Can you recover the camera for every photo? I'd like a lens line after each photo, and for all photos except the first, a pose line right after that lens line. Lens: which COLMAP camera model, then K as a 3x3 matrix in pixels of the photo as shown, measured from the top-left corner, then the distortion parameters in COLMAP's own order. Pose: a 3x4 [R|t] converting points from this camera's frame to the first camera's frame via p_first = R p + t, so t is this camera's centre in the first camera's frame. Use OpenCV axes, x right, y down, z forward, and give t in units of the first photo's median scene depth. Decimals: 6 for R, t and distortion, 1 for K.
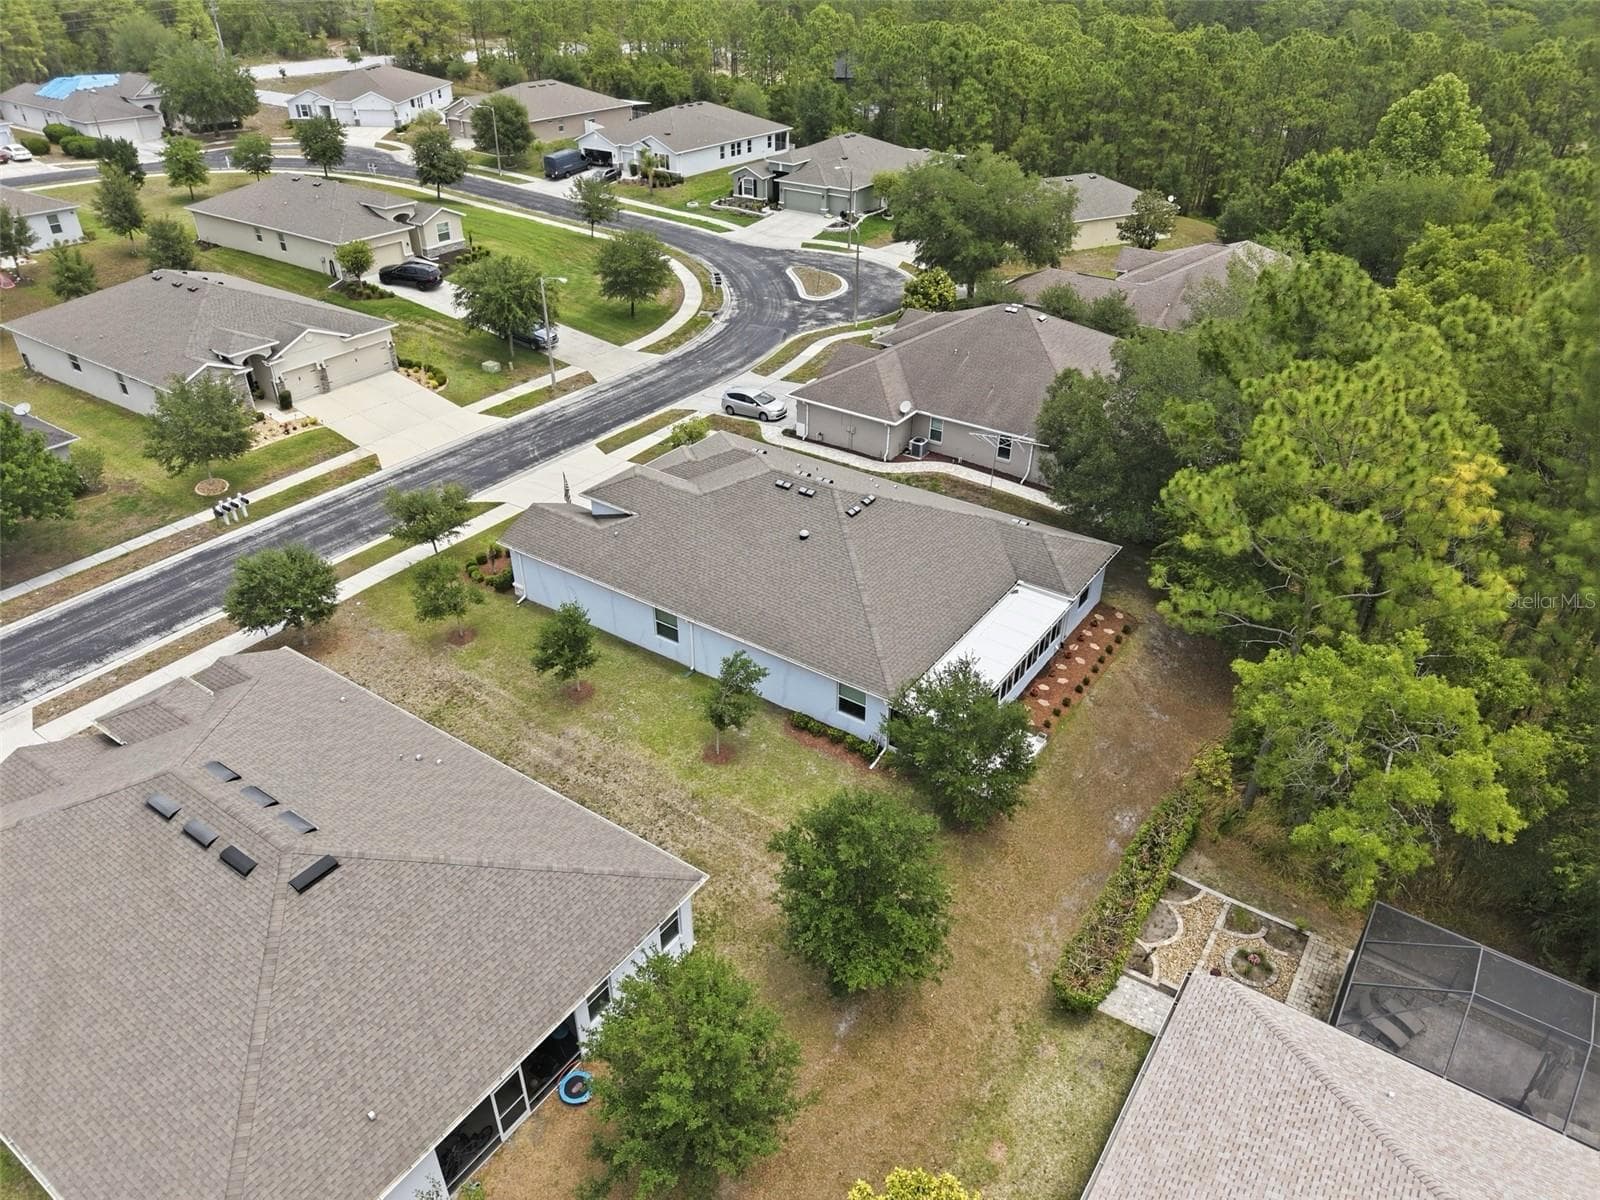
lens RADIAL K [[1071.1, 0, 801.7], [0, 1071.1, 604.9], [0, 0, 1]] dist [0.035635, -0.038492]
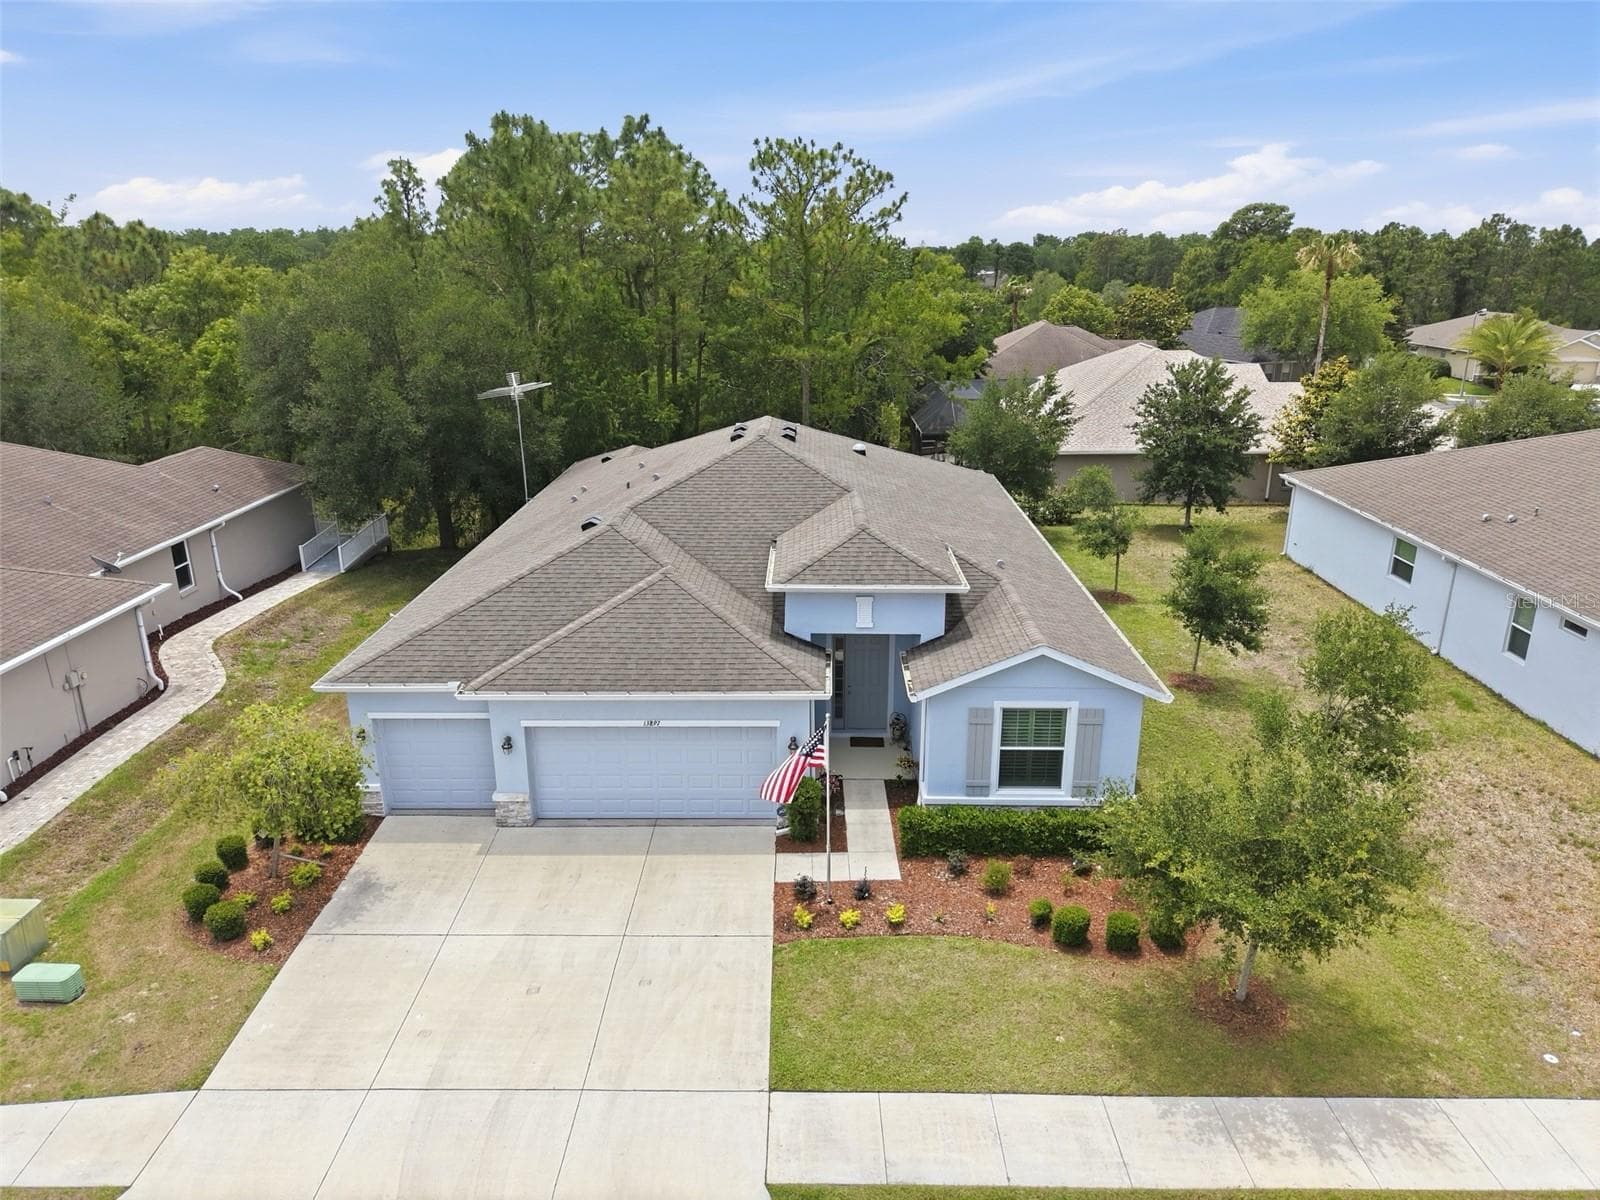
lens RADIAL K [[1071.1, 0, 801.7], [0, 1071.1, 604.9], [0, 0, 1]] dist [0.035635, -0.038492]
pose [[-0.557601, -0.263272, 0.787254, -0.359391], [0.441176, 0.709360, 0.549702, -0.255708], [-0.703168, 0.653832, -0.279390, 0.826212]]
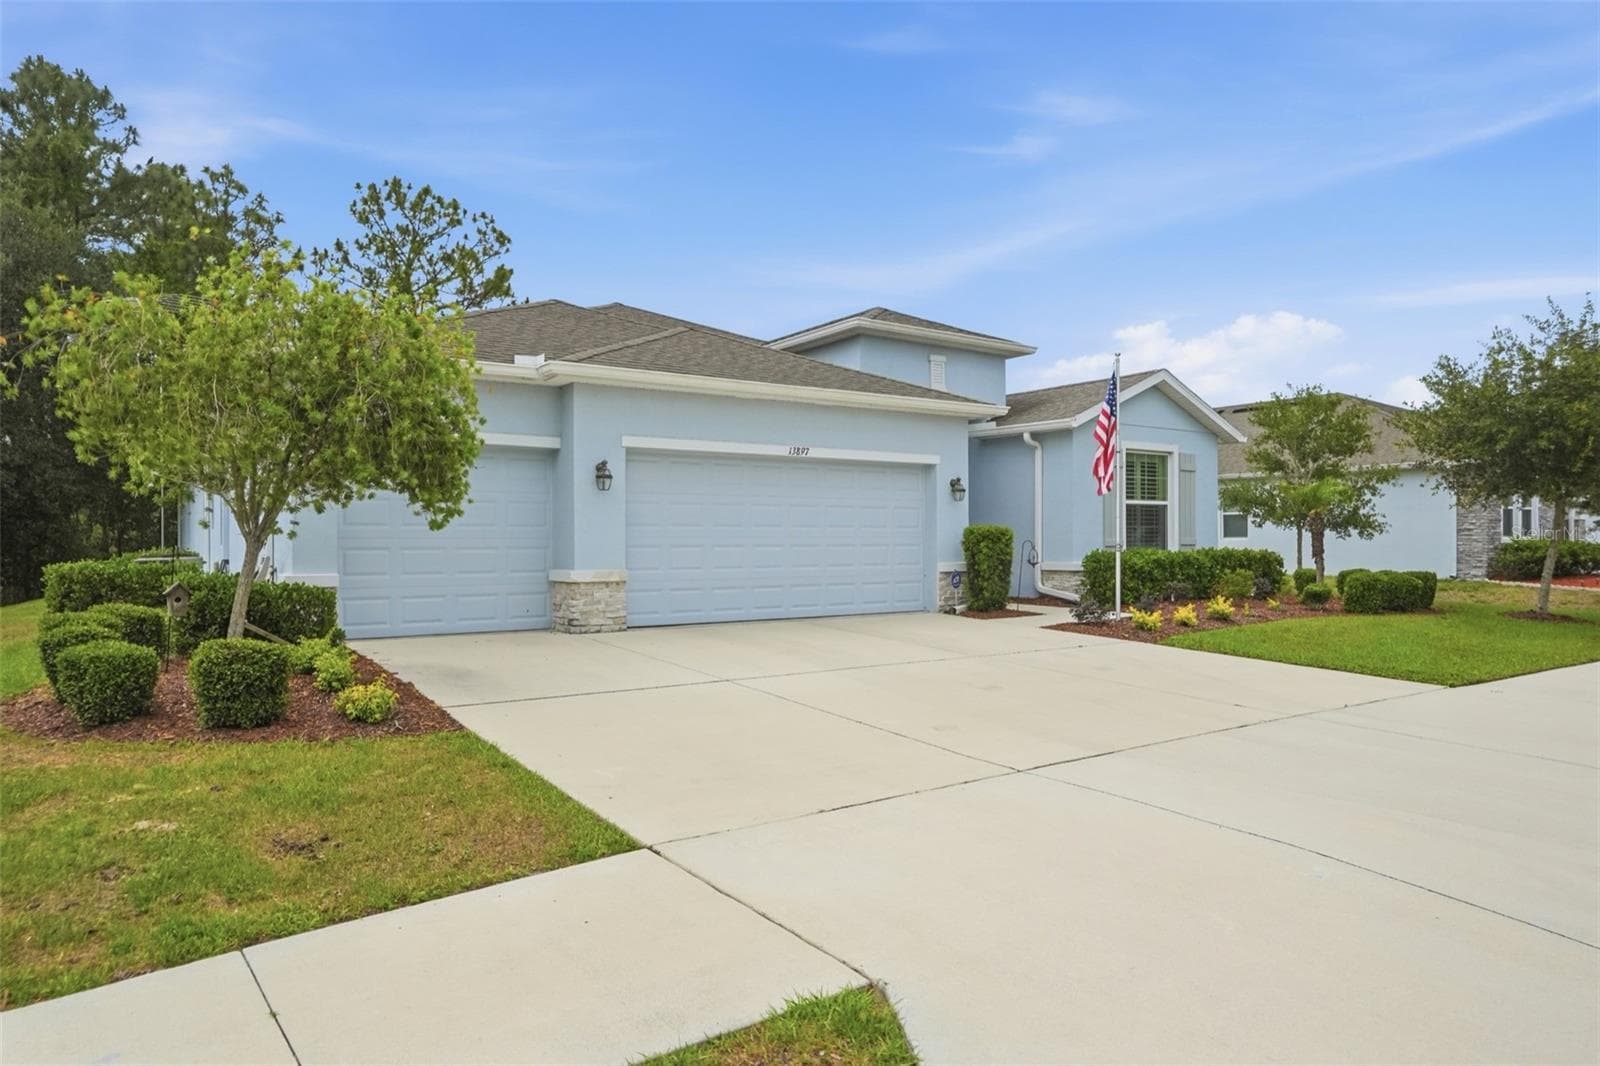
lens RADIAL K [[959.2, 0, 800.0], [0, 959.2, 533.0], [0, 0, 1]] dist [0.003938, 0.000989]
pose [[-0.933325, -0.014178, 0.358752, -0.179705], [0.181335, 0.843793, 0.505105, -0.167549], [-0.309873, 0.536481, -0.784963, 0.941342]]
